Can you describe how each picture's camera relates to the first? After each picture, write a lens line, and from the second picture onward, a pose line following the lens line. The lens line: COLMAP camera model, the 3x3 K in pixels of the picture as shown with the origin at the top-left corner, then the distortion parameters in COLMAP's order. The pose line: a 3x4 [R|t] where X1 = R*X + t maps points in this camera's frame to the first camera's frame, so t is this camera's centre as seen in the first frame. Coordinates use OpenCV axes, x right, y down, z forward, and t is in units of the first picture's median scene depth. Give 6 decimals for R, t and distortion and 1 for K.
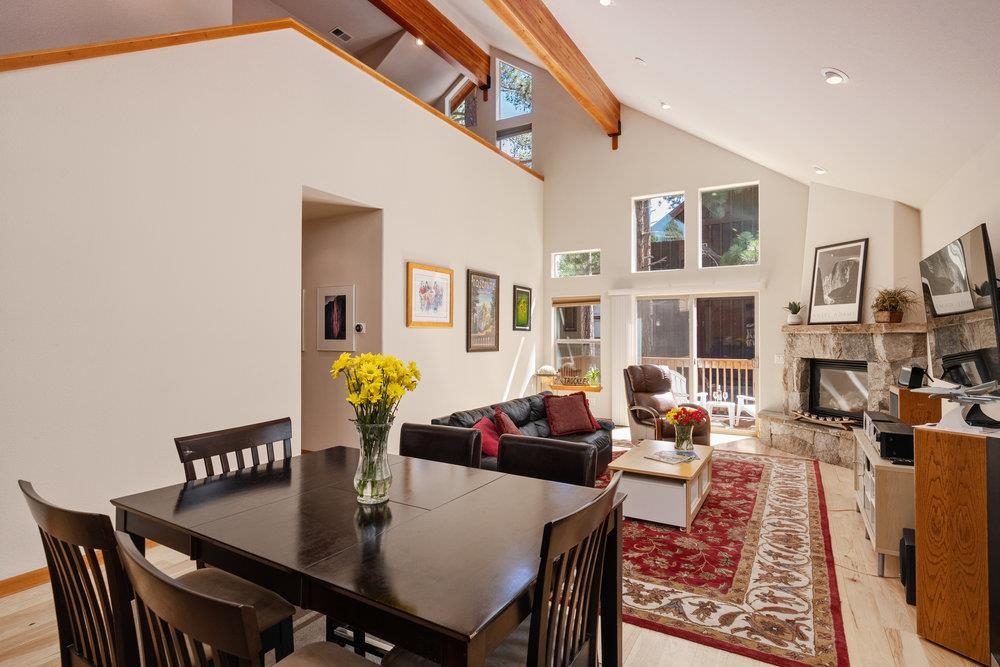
lens RADIAL K [[503.6, 0, 500.4], [0, 503.6, 334.8], [0, 0, 1]] dist [0.000121, -0.000233]
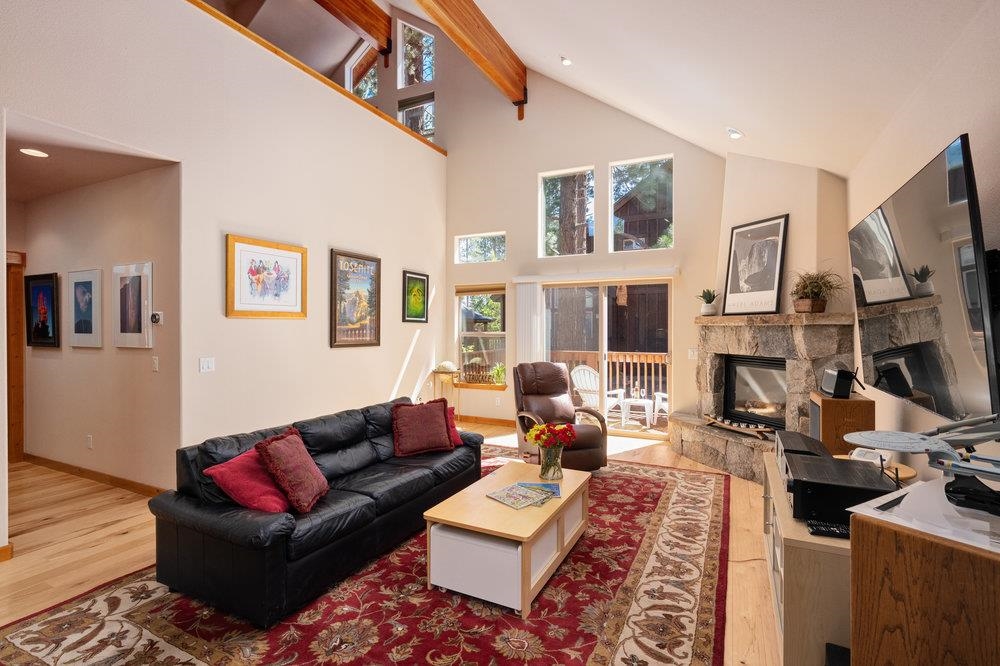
lens RADIAL K [[465.3, 0, 500.0], [0, 465.3, 333.0], [0, 0, 1]] dist [-0.001799, 0.000338]
pose [[0.997883, -0.000662, 0.065024, 0.189141], [-0.000179, 0.999917, 0.012916, -0.000136], [-0.065027, -0.012900, 0.997800, 0.240299]]
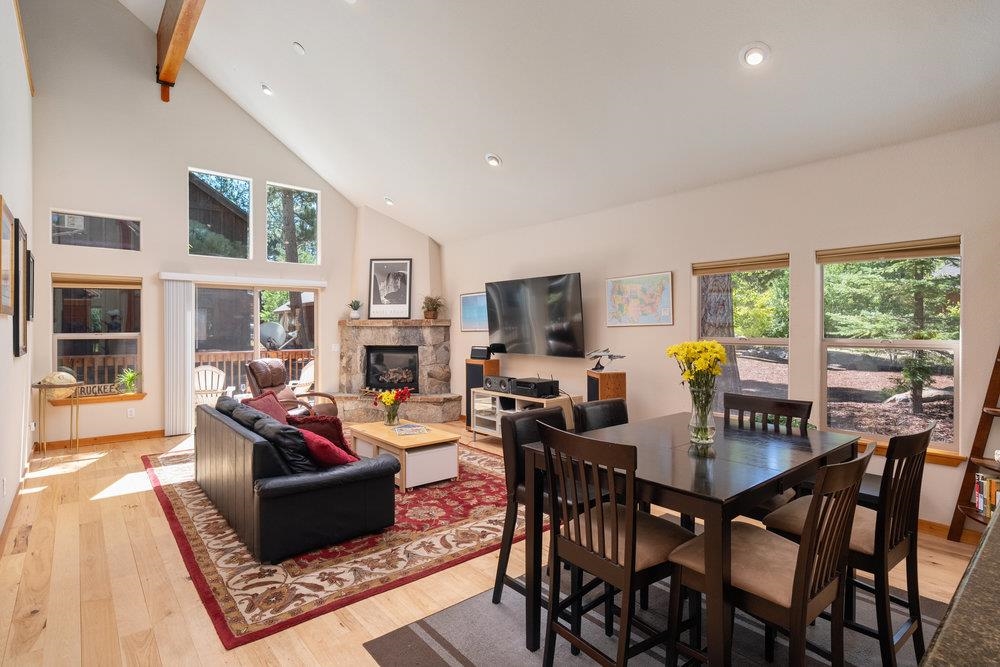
lens RADIAL K [[498.3, 0, 501.7], [0, 498.3, 328.5], [0, 0, 1]] dist [0.001134, -0.000001]
pose [[0.327323, -0.000965, 0.944912, -0.500383], [0.001822, 0.999998, 0.000390, 0.003707], [-0.944911, 0.001594, 0.327325, 0.301572]]
